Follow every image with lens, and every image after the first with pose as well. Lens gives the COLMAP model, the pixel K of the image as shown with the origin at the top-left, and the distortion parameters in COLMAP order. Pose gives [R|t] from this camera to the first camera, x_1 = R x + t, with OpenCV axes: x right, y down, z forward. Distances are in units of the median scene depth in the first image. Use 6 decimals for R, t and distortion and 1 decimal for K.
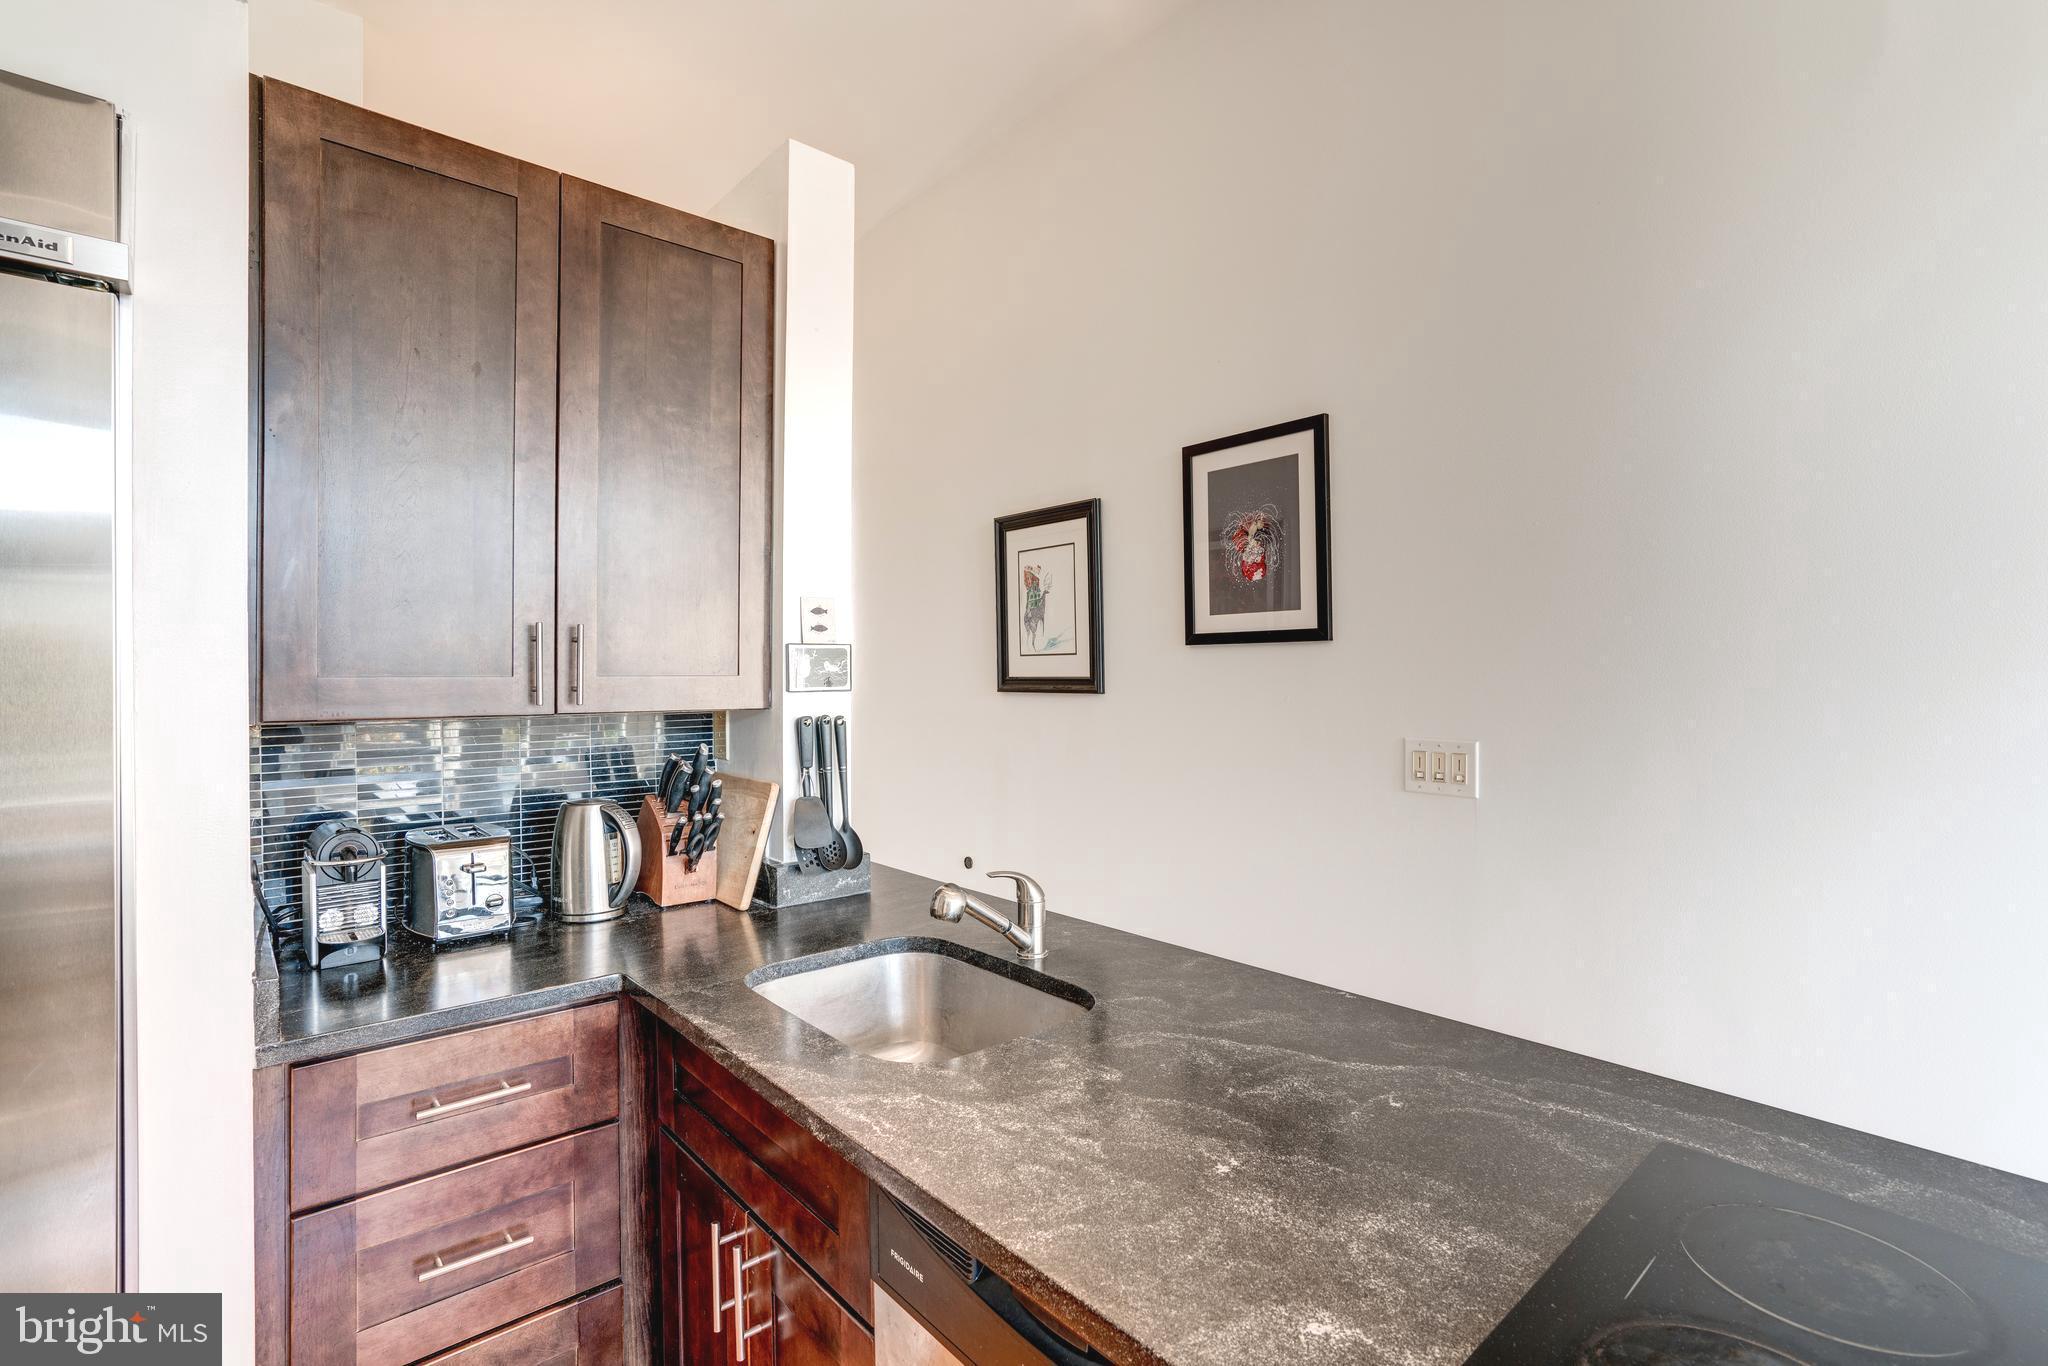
lens RADIAL K [[946.8, 0, 1024.0], [0, 946.8, 683.0], [0, 0, 1]] dist [-0.020576, 0.000669]
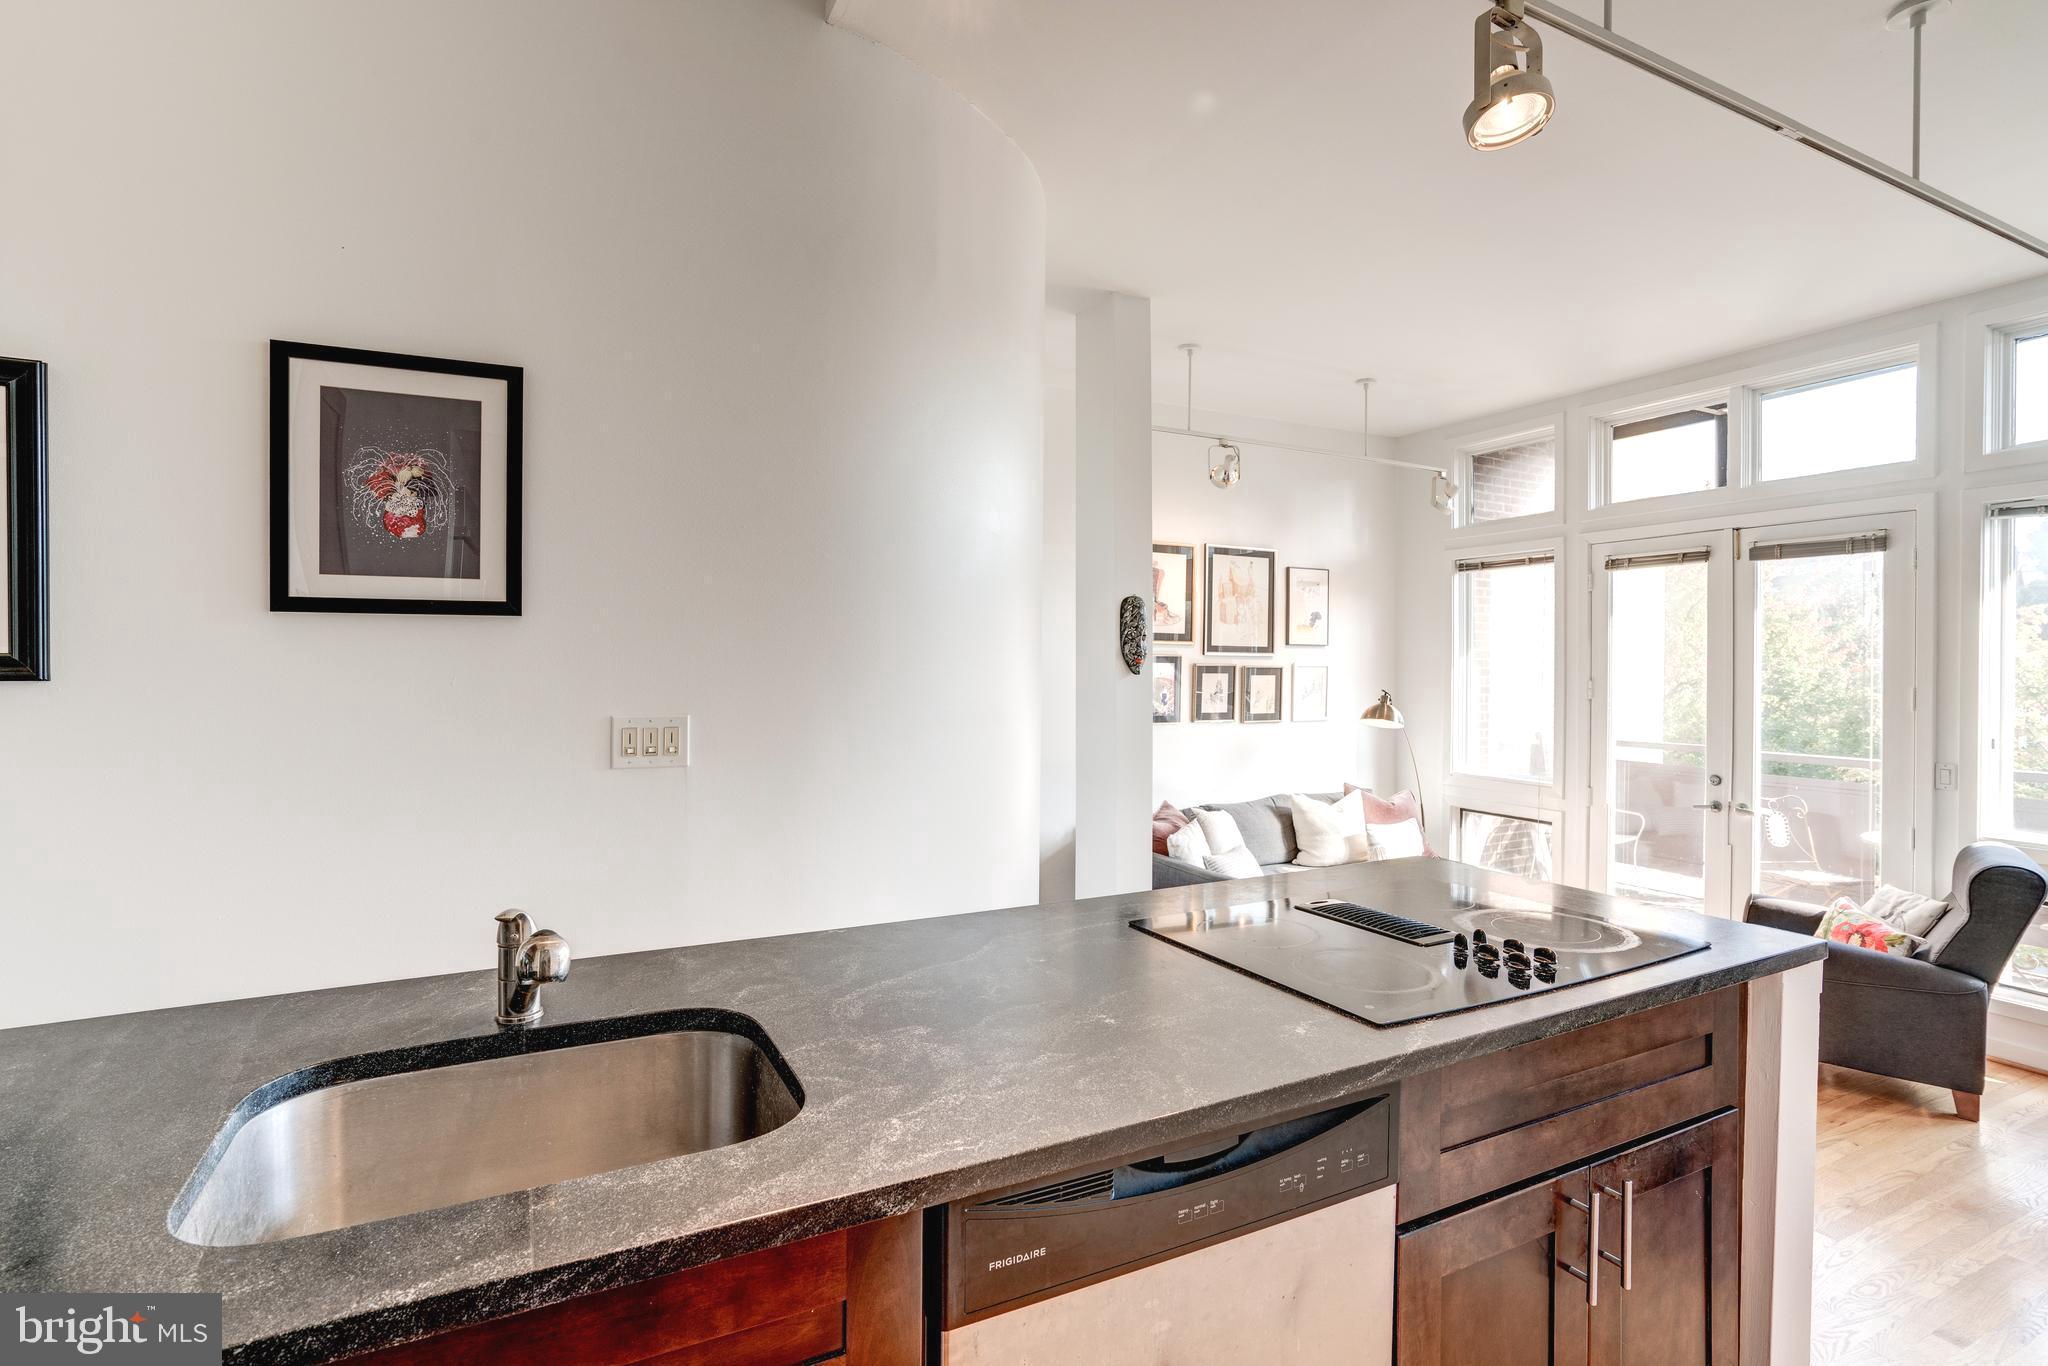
lens RADIAL K [[959.8, 0, 960.6], [0, 959.8, 669.5], [0, 0, 1]] dist [-0.027112, 0.017149]
pose [[0.279358, 0.001396, 0.960186, -0.444627], [0.008887, 0.999952, -0.004040, 0.014505], [-0.960146, 0.009662, 0.279332, 0.330459]]
